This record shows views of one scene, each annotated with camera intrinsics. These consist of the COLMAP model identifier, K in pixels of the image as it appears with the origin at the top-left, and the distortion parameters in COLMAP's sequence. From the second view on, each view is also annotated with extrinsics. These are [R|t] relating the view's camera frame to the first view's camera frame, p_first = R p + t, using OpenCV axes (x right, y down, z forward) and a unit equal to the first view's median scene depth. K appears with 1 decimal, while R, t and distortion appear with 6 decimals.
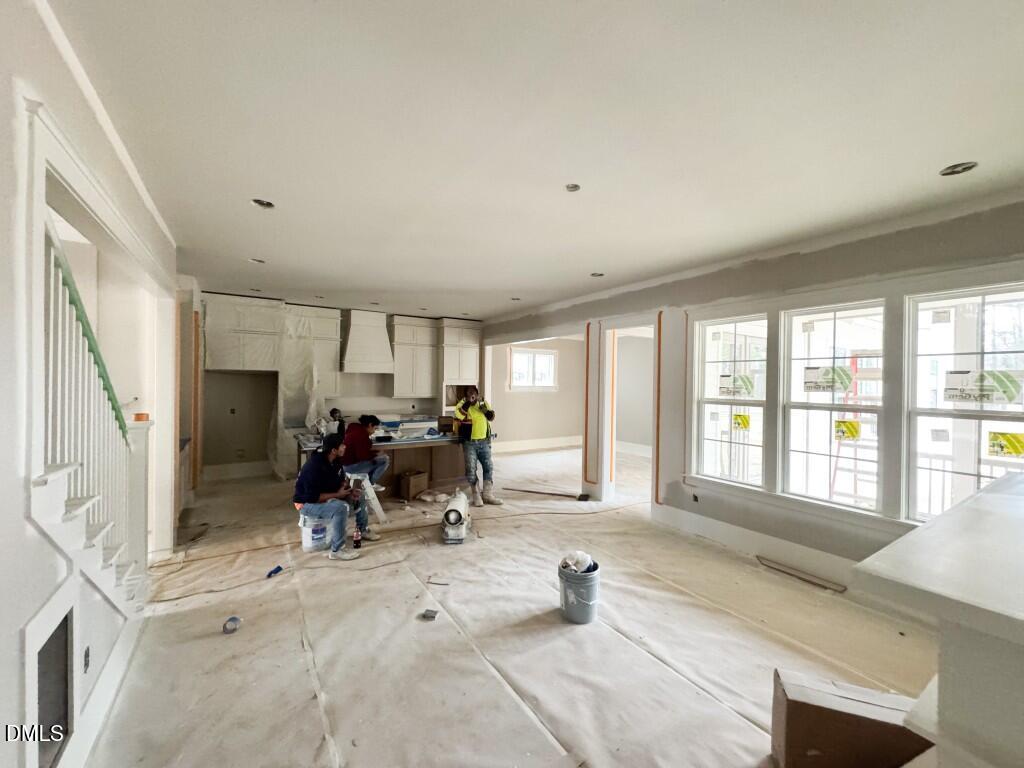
lens RADIAL K [[410.3, 0, 512.0], [0, 410.3, 384.0], [0, 0, 1]] dist [-0.001455, 0.000273]
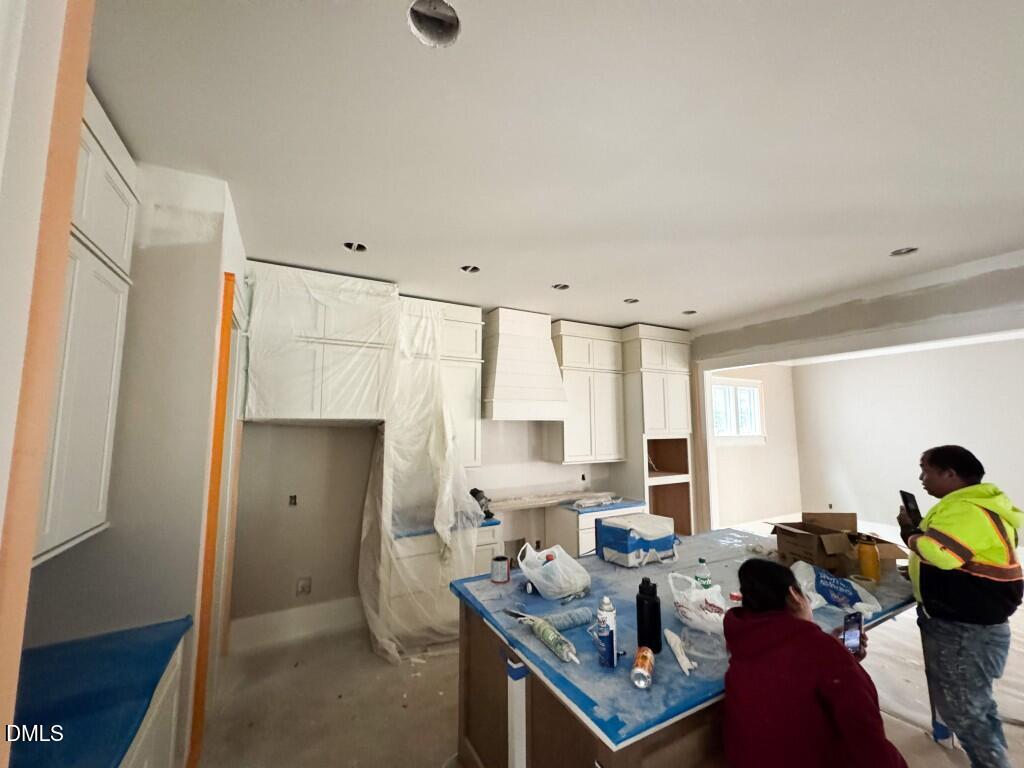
lens RADIAL K [[410.3, 0, 512.0], [0, 410.3, 384.0], [0, 0, 1]] dist [-0.001455, 0.000273]
pose [[0.996939, -0.024940, -0.074094, -0.414232], [0.016680, 0.993783, -0.110082, -0.019410], [0.076379, 0.108509, 0.991157, 0.562564]]
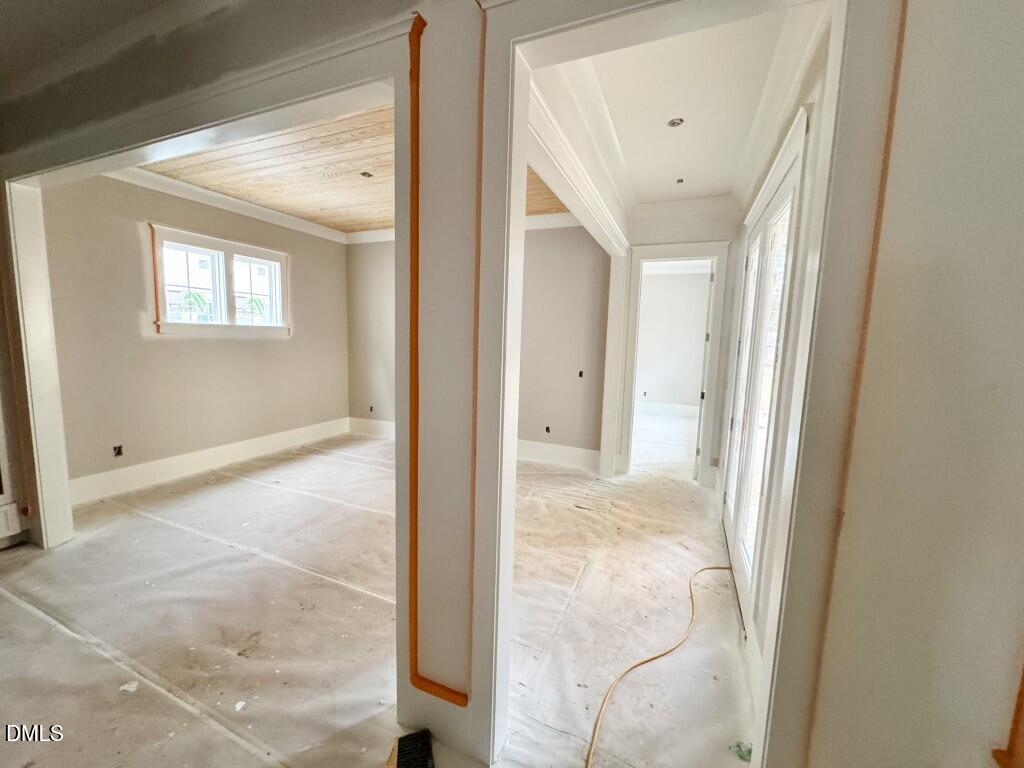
lens RADIAL K [[410.3, 0, 512.0], [0, 410.3, 384.0], [0, 0, 1]] dist [-0.001455, 0.000273]
pose [[0.832212, -0.056564, 0.551565, 0.094840], [-0.012726, 0.992572, 0.120991, 0.016666], [-0.554312, -0.107709, 0.825311, 0.758971]]
